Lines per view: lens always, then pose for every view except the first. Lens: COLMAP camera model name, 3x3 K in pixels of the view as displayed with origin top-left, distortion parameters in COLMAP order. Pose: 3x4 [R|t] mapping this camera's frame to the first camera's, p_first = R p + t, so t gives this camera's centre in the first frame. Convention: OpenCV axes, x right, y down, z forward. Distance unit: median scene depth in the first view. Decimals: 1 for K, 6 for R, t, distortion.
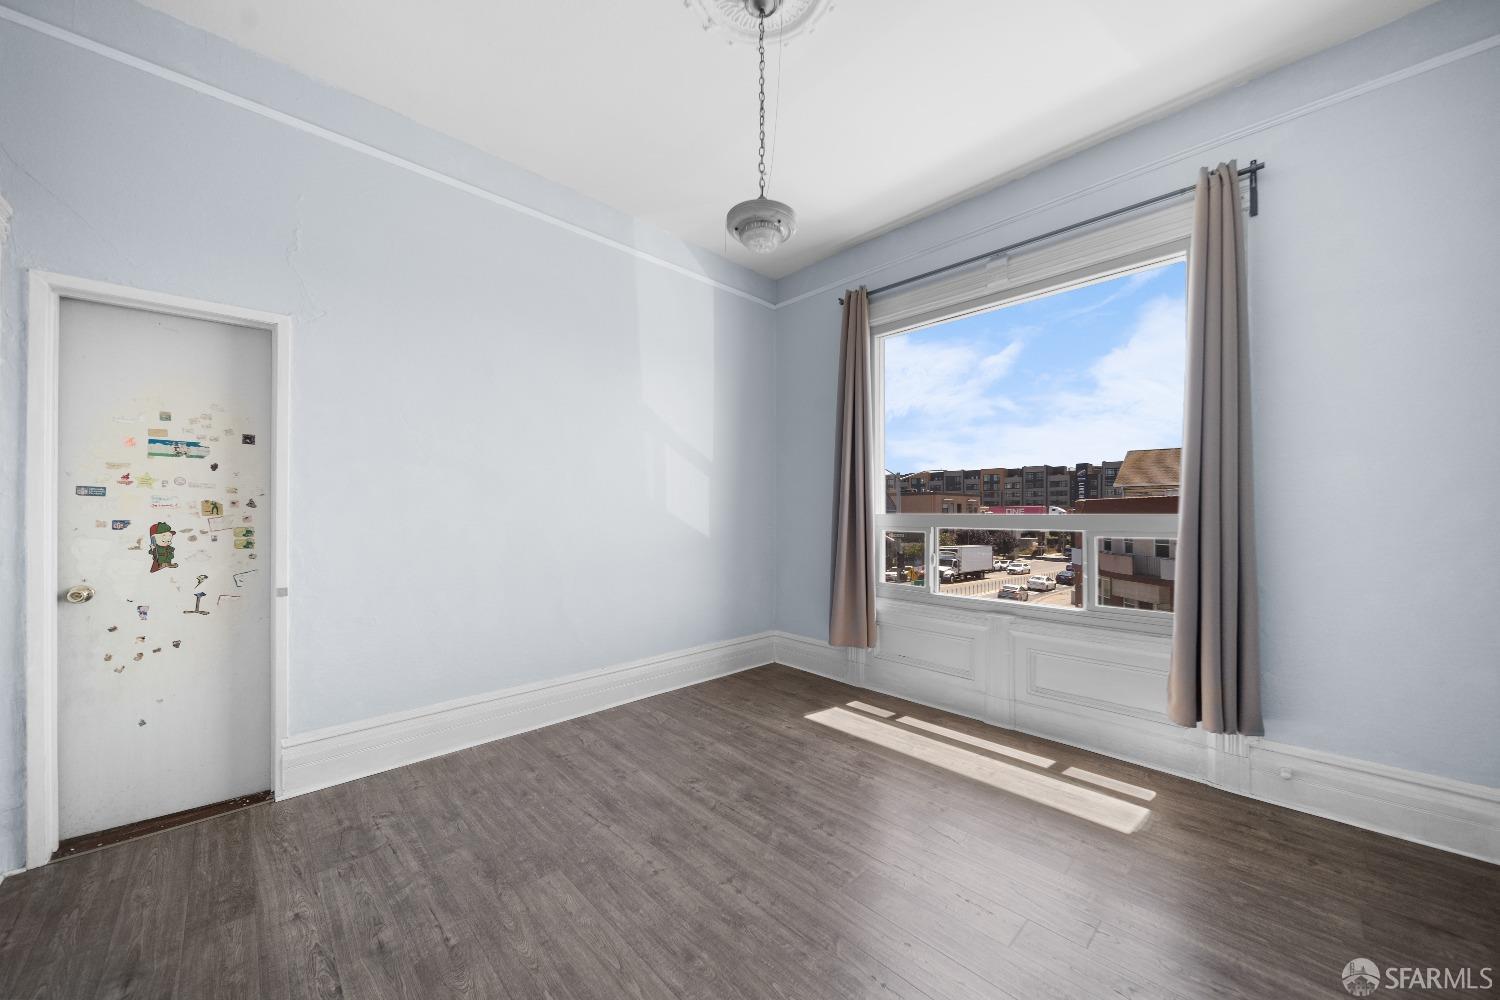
lens RADIAL K [[533.8, 0, 747.1], [0, 533.8, 507.1], [0, 0, 1]] dist [-0.006741, -0.000126]
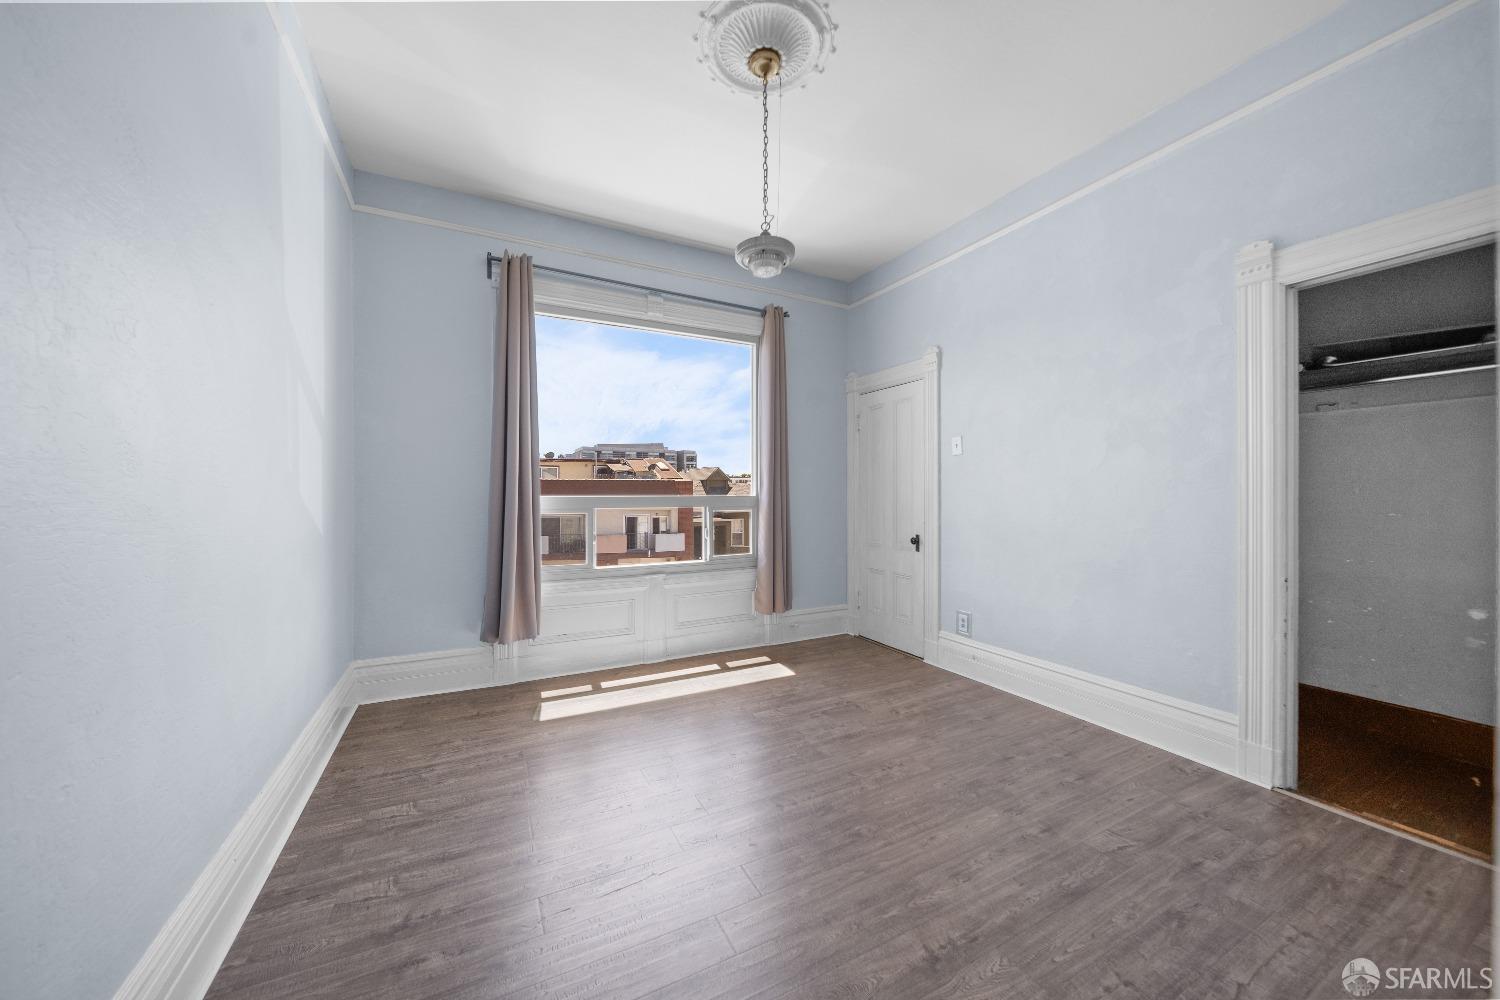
lens RADIAL K [[533.8, 0, 744.6], [0, 533.8, 496.5], [0, 0, 1]] dist [-0.006741, -0.000126]
pose [[0.288957, -0.006084, 0.957323, -0.967310], [-0.005397, 0.999954, 0.007984, 0.002148], [-0.957327, -0.007474, 0.288911, 0.599902]]
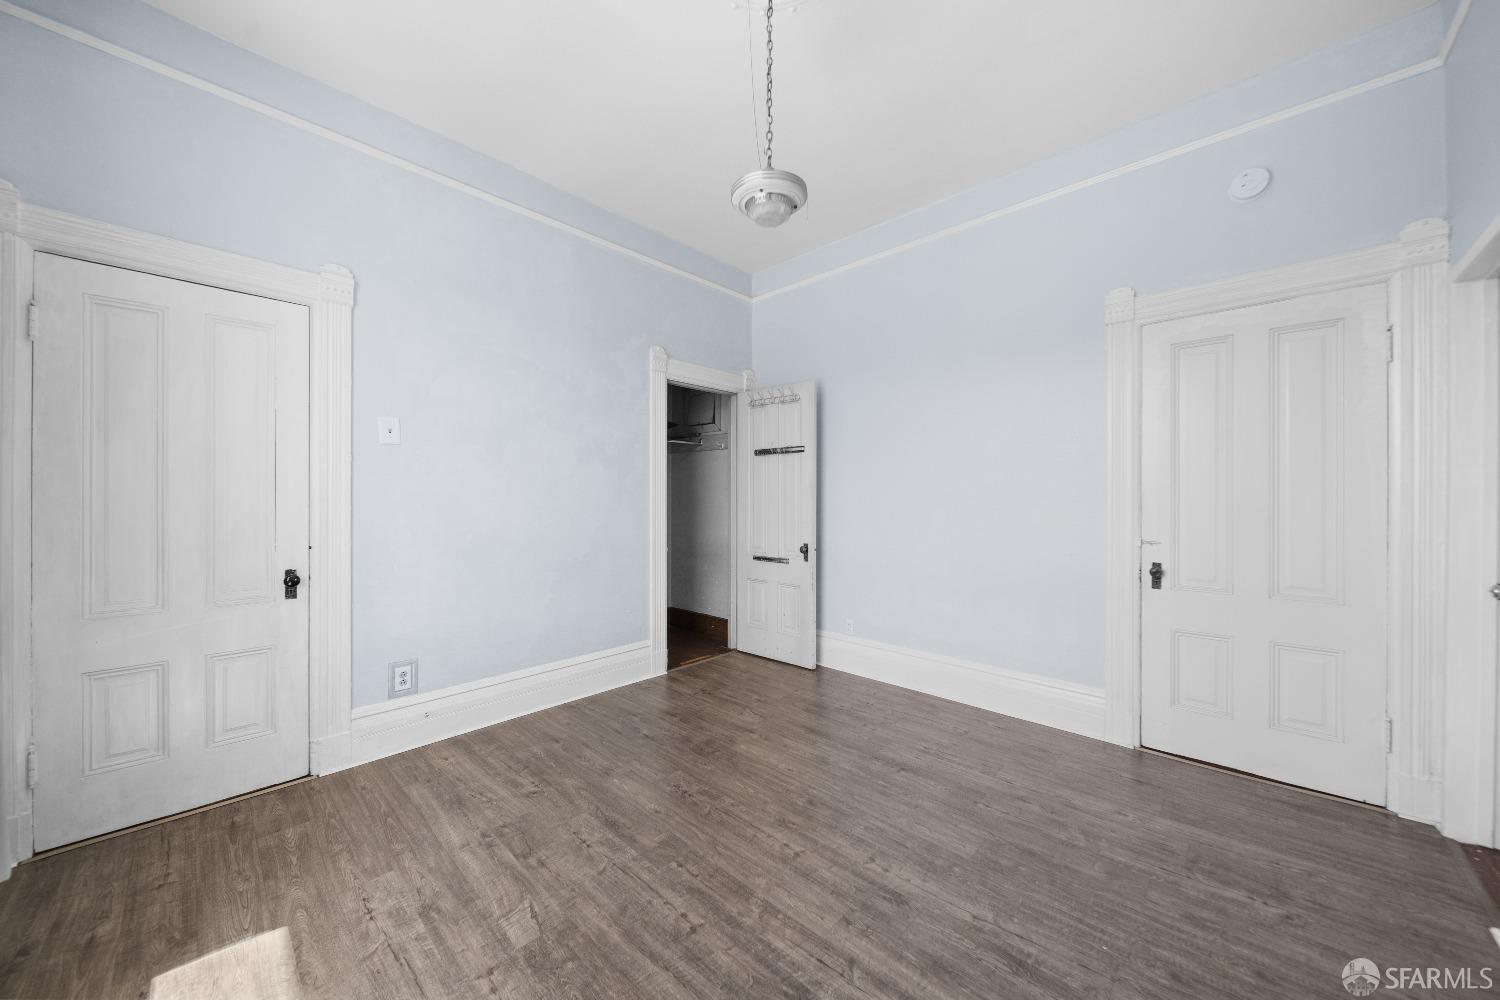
lens RADIAL K [[533.8, 0, 751.4], [0, 533.8, 499.9], [0, 0, 1]] dist [-0.006741, -0.000126]
pose [[-0.998324, -0.001252, -0.057866, 0.095462], [-0.000821, 0.999972, -0.007486, 0.013676], [0.057873, -0.007426, -0.998296, 1.657522]]
